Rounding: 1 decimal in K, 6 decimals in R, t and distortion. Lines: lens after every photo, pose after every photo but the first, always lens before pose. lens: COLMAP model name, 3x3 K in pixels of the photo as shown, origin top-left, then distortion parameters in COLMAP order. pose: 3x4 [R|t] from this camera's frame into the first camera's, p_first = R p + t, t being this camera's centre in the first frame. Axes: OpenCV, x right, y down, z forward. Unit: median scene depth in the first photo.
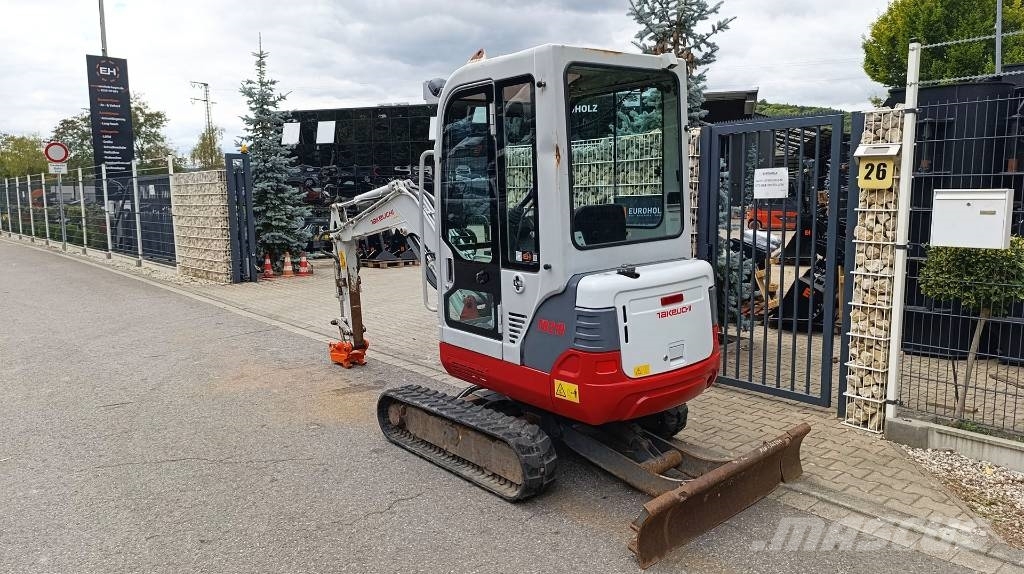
lens RADIAL K [[698.6, 0, 521.3], [0, 698.6, 287.6], [0, 0, 1]] dist [0.048114, -0.065947]
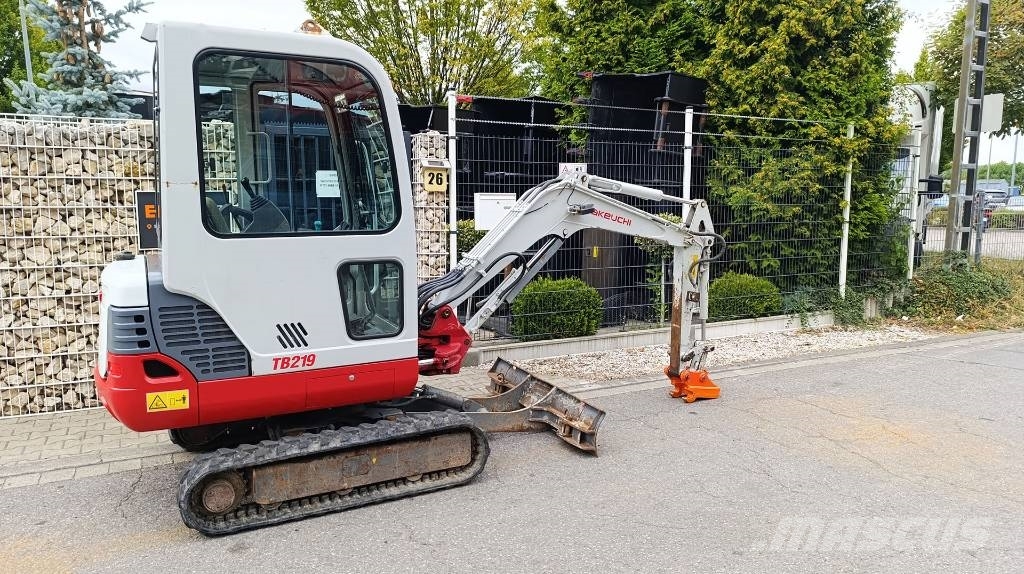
lens RADIAL K [[698.6, 0, 521.2], [0, 698.6, 284.9], [0, 0, 1]] dist [0.048114, -0.065947]
pose [[0.210504, -0.107677, 0.971645, -0.781414], [0.122231, 0.989015, 0.083122, -0.049648], [-0.969921, 0.101267, 0.221353, 0.531288]]
